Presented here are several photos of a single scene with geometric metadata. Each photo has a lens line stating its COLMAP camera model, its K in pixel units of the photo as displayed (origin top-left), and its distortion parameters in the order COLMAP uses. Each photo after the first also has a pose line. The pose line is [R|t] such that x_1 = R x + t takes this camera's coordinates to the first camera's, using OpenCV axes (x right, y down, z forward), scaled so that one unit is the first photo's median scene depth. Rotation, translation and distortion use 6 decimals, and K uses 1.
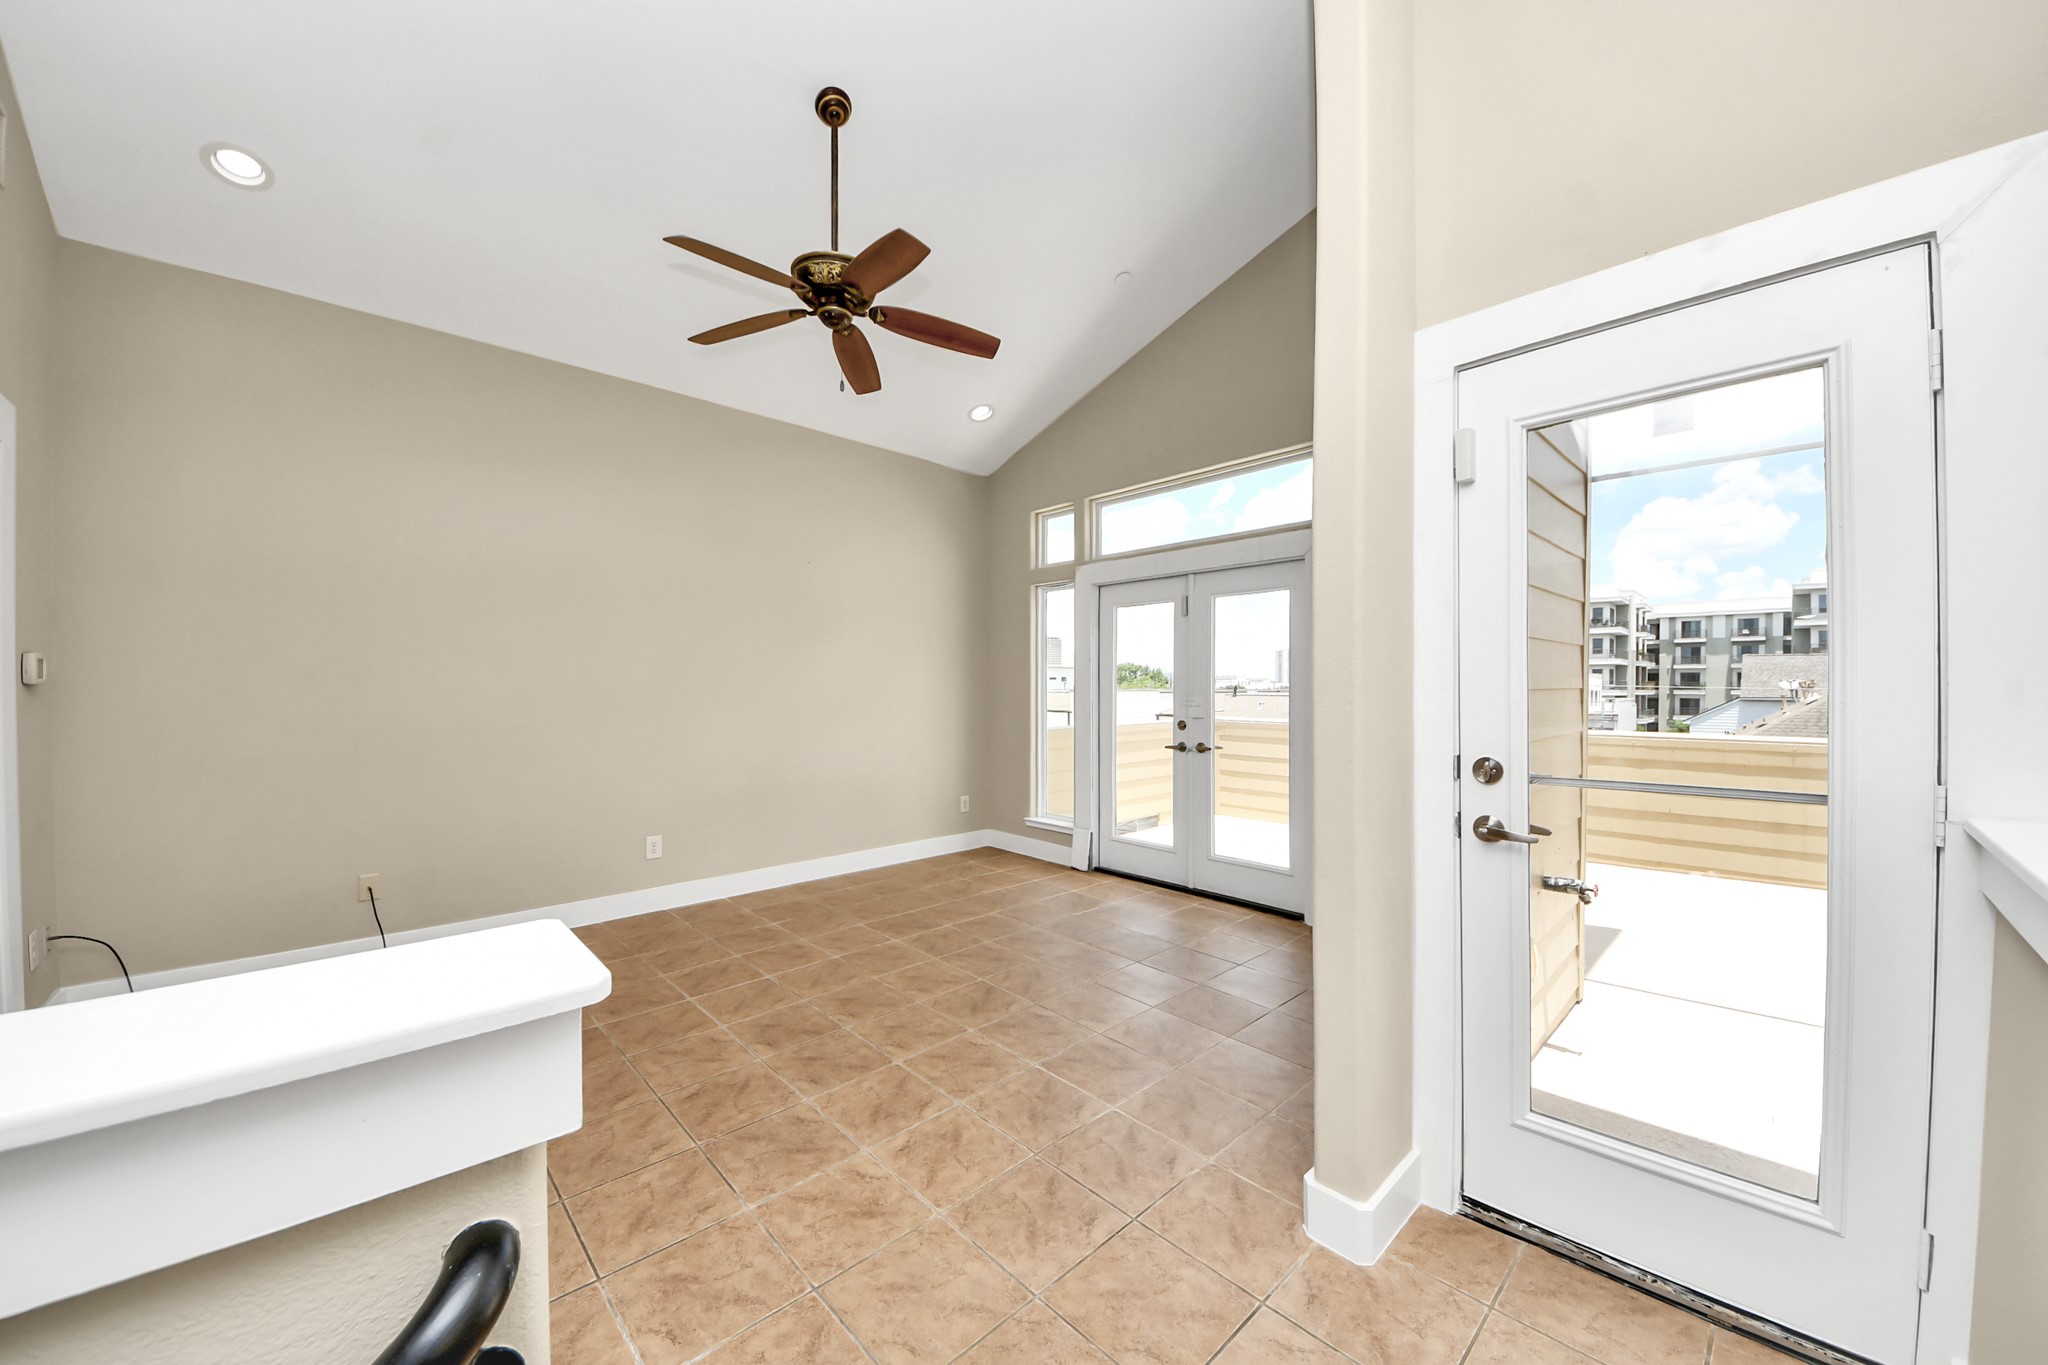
lens RADIAL K [[734.2, 0, 1008.8], [0, 734.2, 681.1], [0, 0, 1]] dist [0.044419, -0.029353]
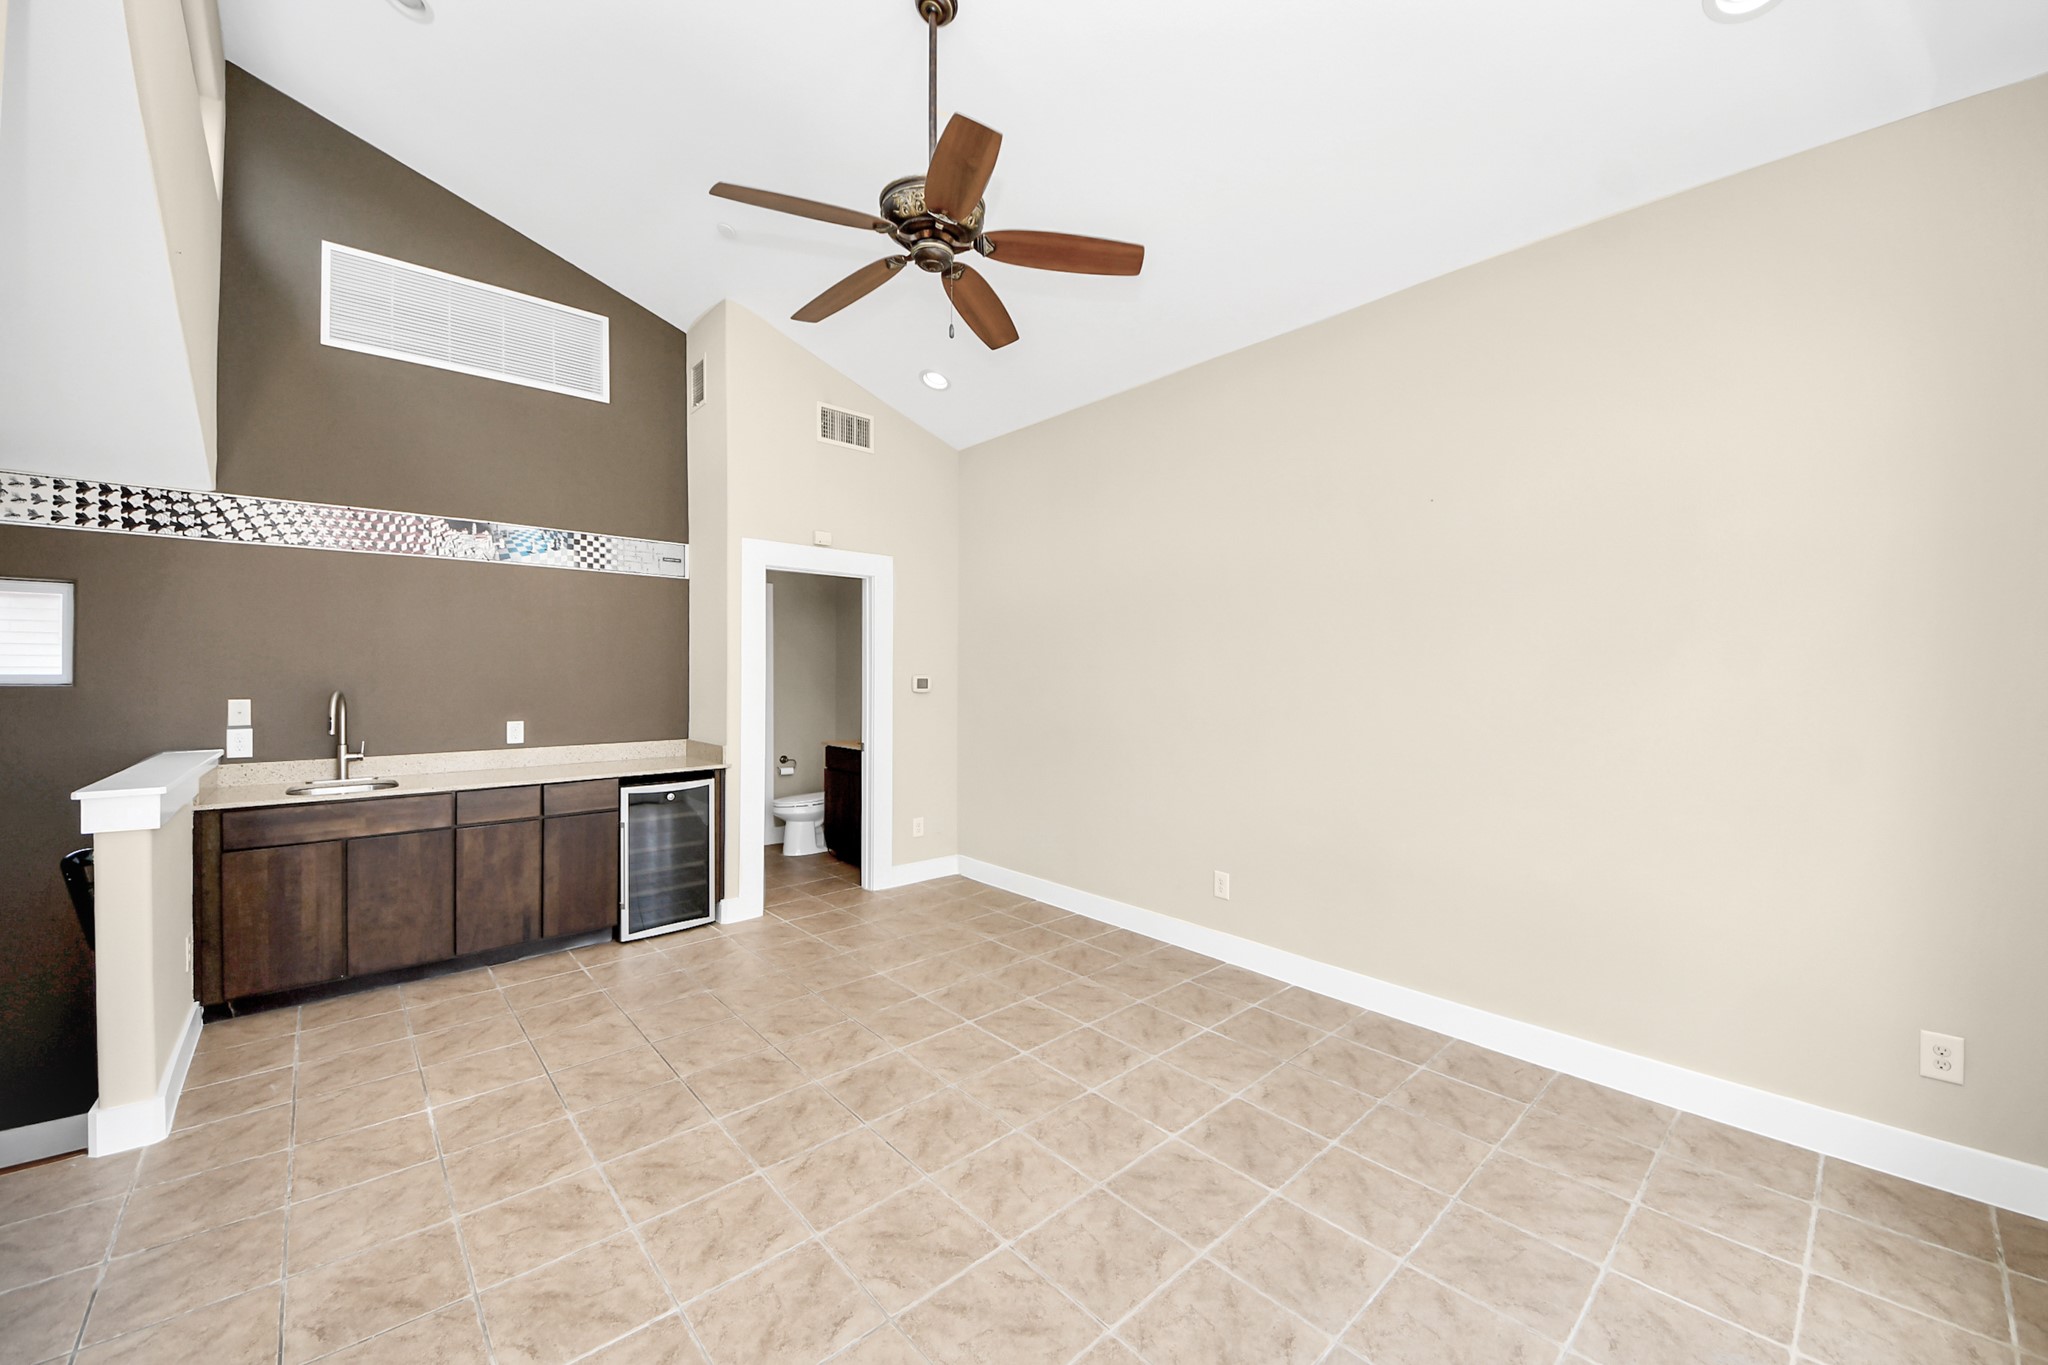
lens RADIAL K [[769.1, 0, 1007.6], [0, 769.1, 666.4], [0, 0, 1]] dist [0.048691, -0.028458]
pose [[-0.024698, -0.007813, -0.999664, 0.611557], [0.004950, 0.999956, -0.007938, -0.032987], [0.999683, -0.005145, -0.024658, 1.107619]]
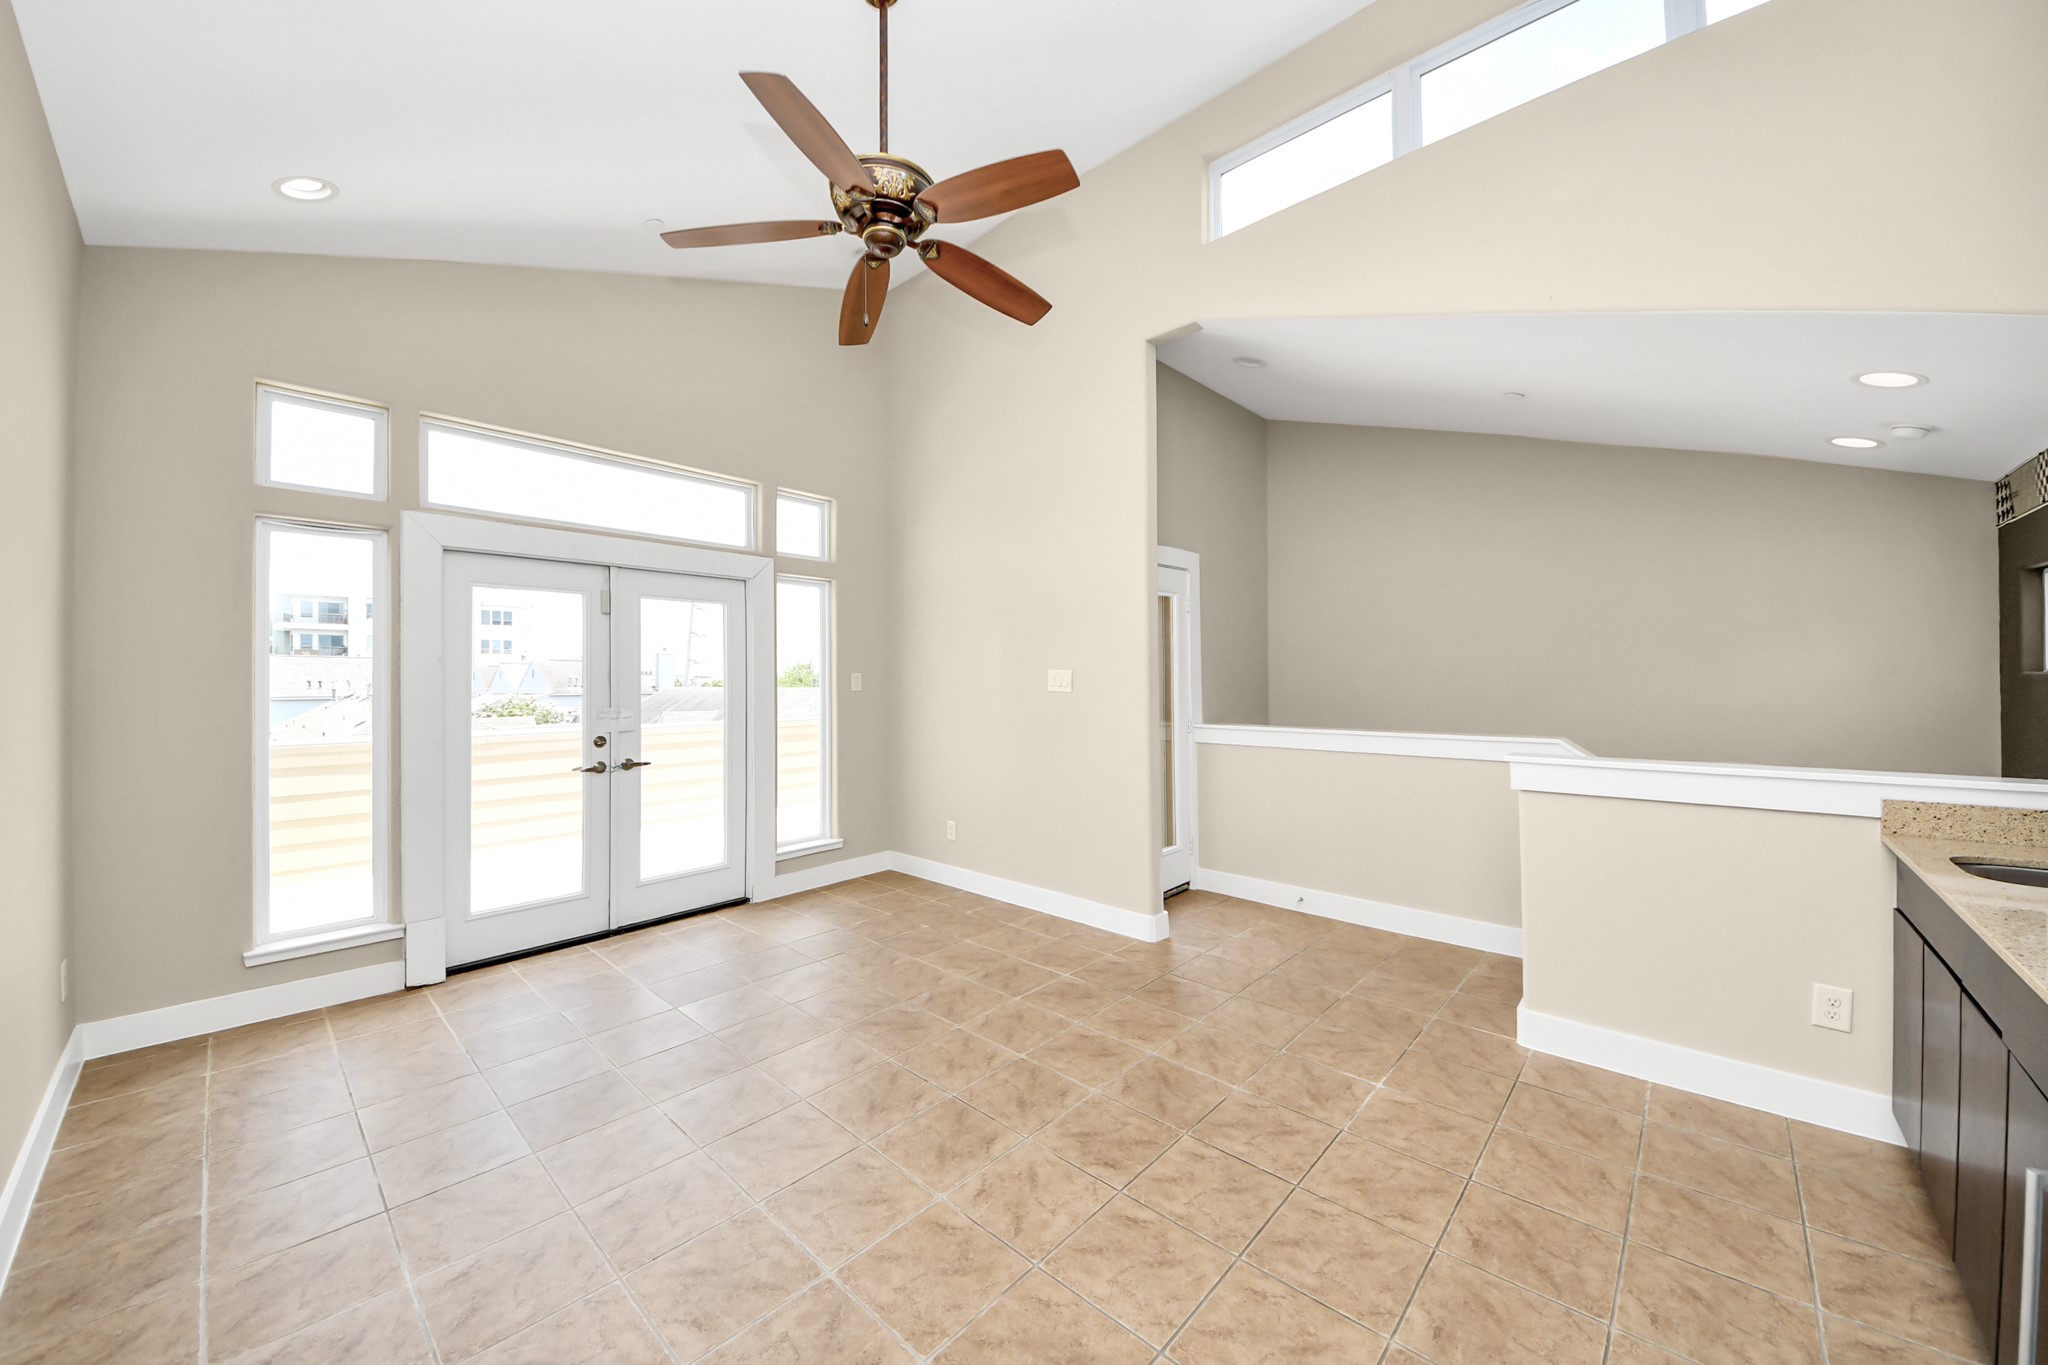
lens RADIAL K [[734.2, 0, 1008.8], [0, 734.2, 681.1], [0, 0, 1]] dist [0.044419, -0.029353]
pose [[-0.069702, 0.000176, 0.997568, -1.022589], [0.000903, 1.000000, -0.000113, -0.015285], [-0.997567, 0.000893, -0.069703, 0.929505]]
